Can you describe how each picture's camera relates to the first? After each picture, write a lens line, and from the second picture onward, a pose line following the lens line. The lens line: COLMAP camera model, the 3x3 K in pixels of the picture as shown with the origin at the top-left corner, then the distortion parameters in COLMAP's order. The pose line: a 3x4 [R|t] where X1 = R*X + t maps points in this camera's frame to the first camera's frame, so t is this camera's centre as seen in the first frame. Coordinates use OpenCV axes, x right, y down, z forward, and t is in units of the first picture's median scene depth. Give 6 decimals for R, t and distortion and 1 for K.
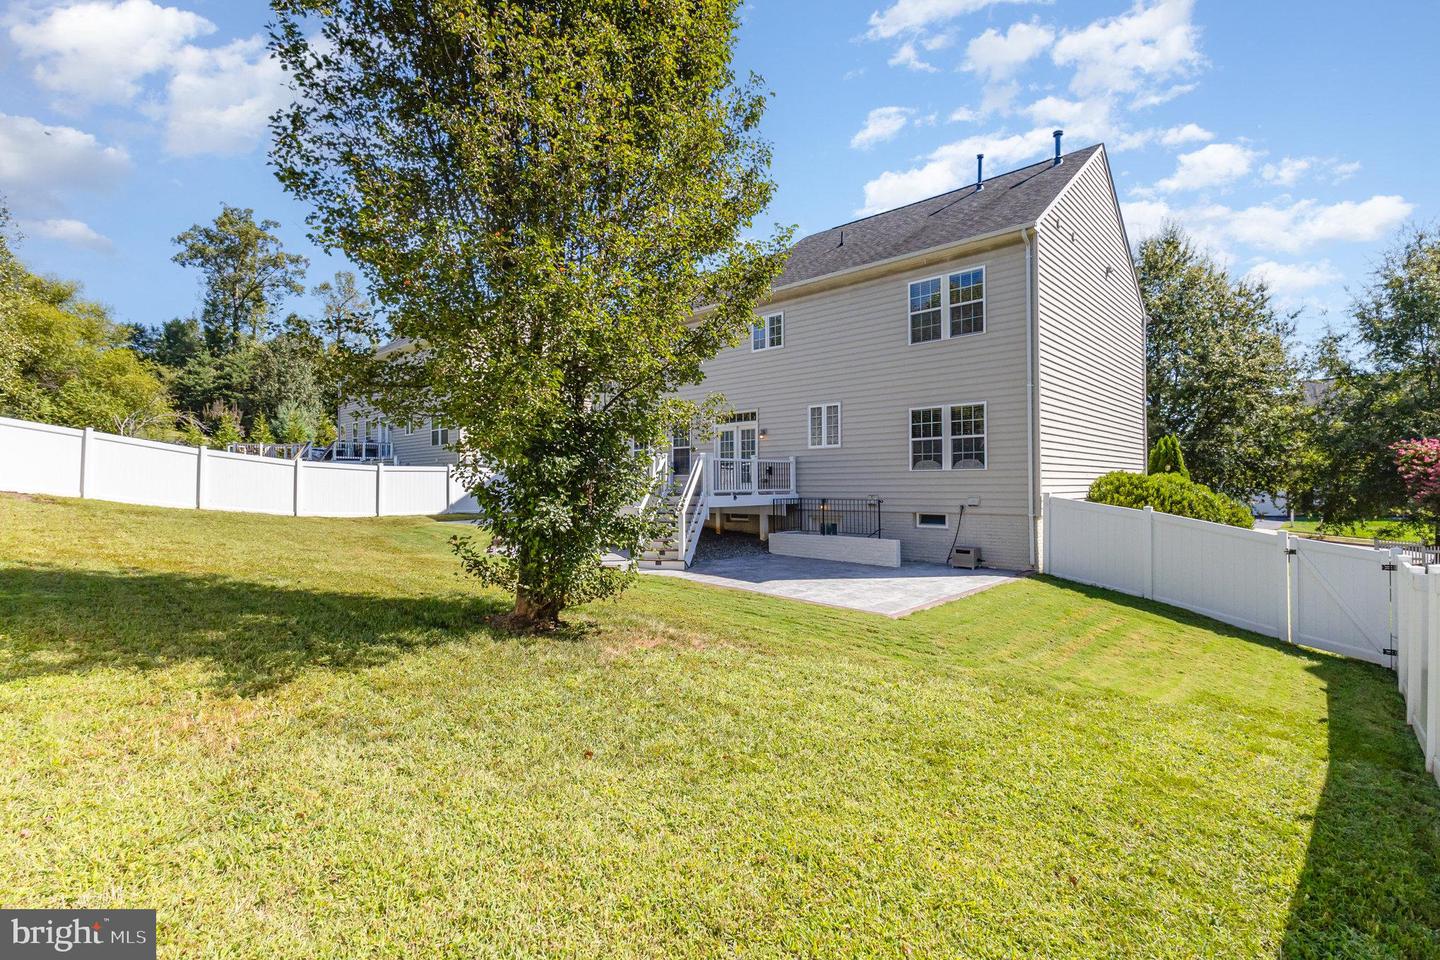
lens RADIAL K [[667.3, 0, 718.8], [0, 667.3, 465.4], [0, 0, 1]] dist [0.017491, 0.000279]
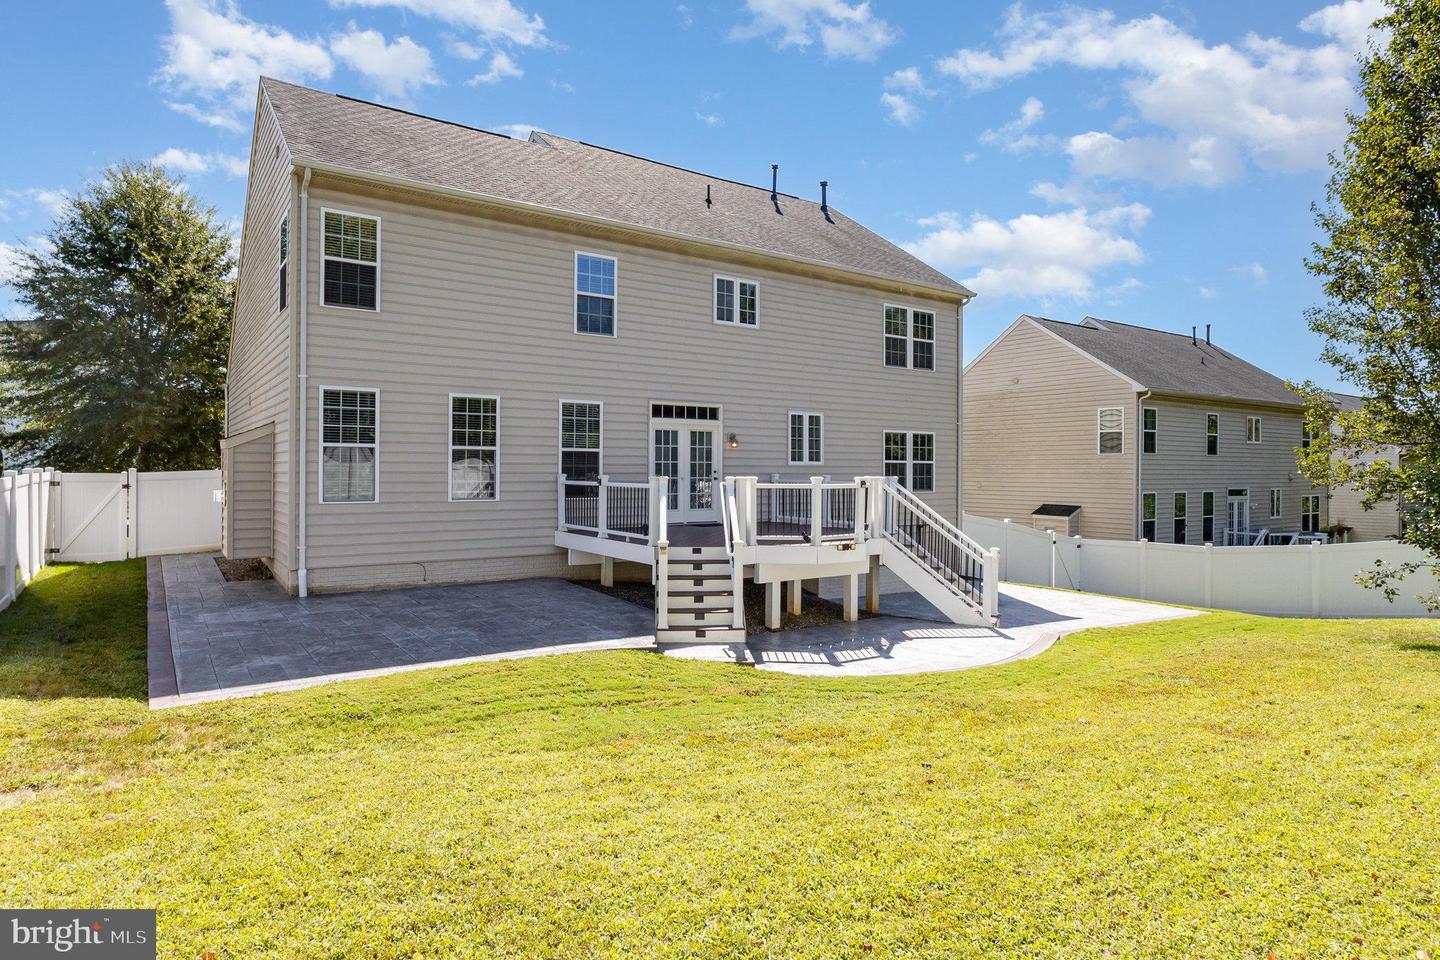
lens RADIAL K [[814.1, 0, 723.0], [0, 814.1, 463.4], [0, 0, 1]] dist [-0.000795, -0.000054]
pose [[0.208500, 0.012596, 0.977941, -0.858861], [-0.035443, 0.999358, -0.005316, -0.018791], [-0.977380, -0.033553, 0.208813, 0.887231]]
